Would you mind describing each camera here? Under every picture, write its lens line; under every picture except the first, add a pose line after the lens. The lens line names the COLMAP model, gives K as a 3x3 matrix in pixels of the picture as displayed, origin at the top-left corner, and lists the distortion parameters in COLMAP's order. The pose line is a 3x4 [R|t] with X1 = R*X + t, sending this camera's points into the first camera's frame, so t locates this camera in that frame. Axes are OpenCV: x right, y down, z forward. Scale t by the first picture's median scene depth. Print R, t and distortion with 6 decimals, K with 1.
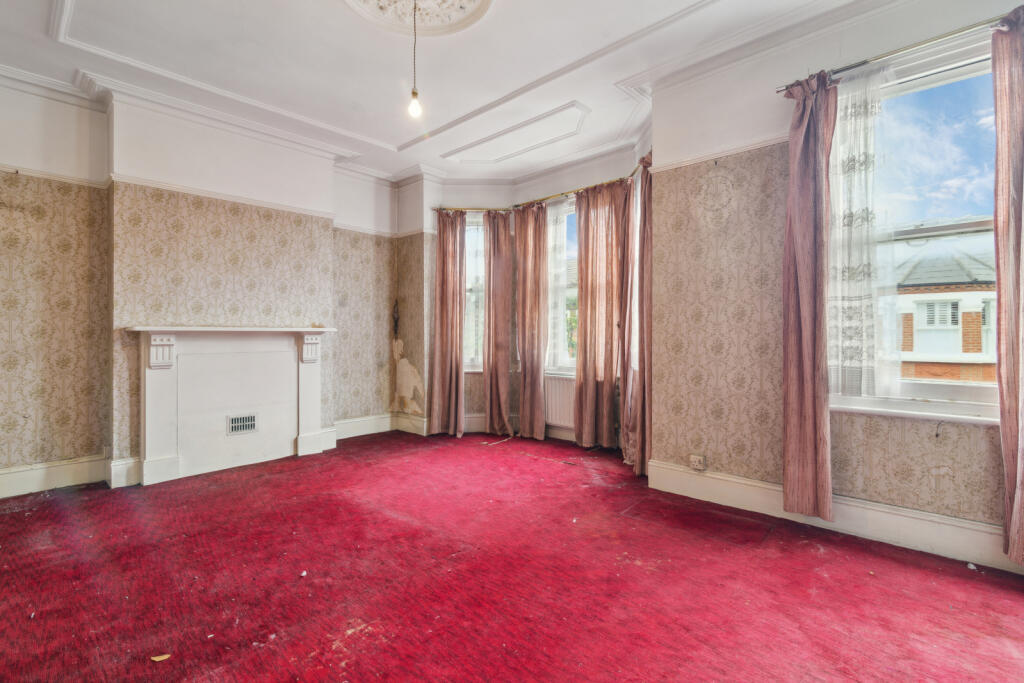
lens RADIAL K [[464.4, 0, 511.8], [0, 464.4, 335.8], [0, 0, 1]] dist [0.002810, -0.000242]
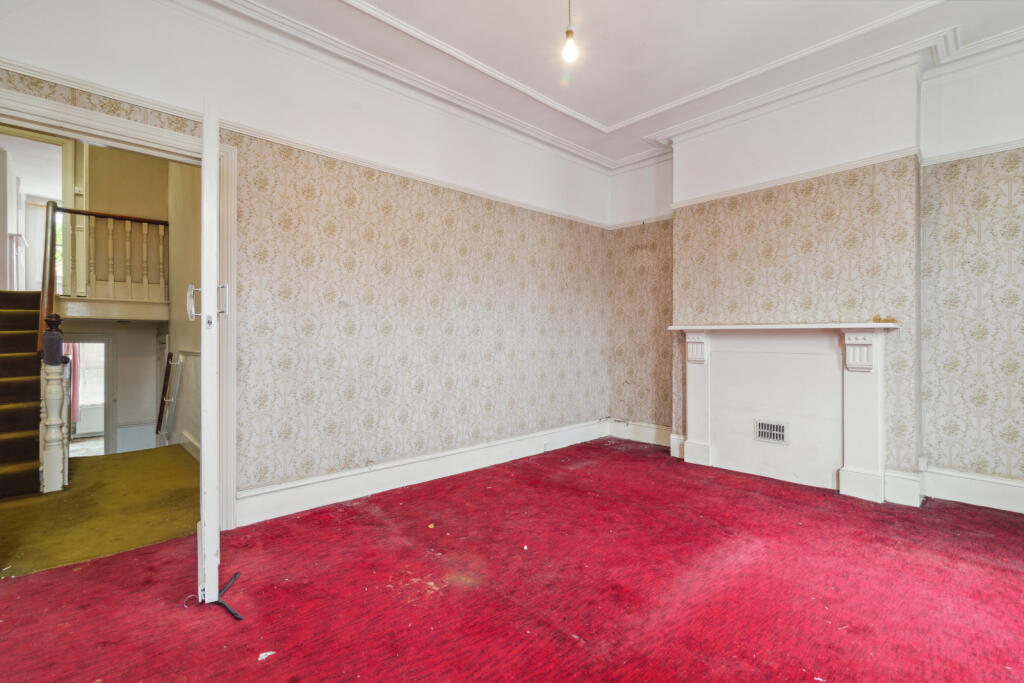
lens RADIAL K [[464.4, 0, 511.8], [0, 464.4, 336.6], [0, 0, 1]] dist [0.002810, -0.000242]
pose [[-0.068303, 0.004021, -0.997656, 0.397121], [-0.001319, 0.999991, 0.004121, 0.002143], [0.997664, 0.001597, -0.068298, 0.628144]]
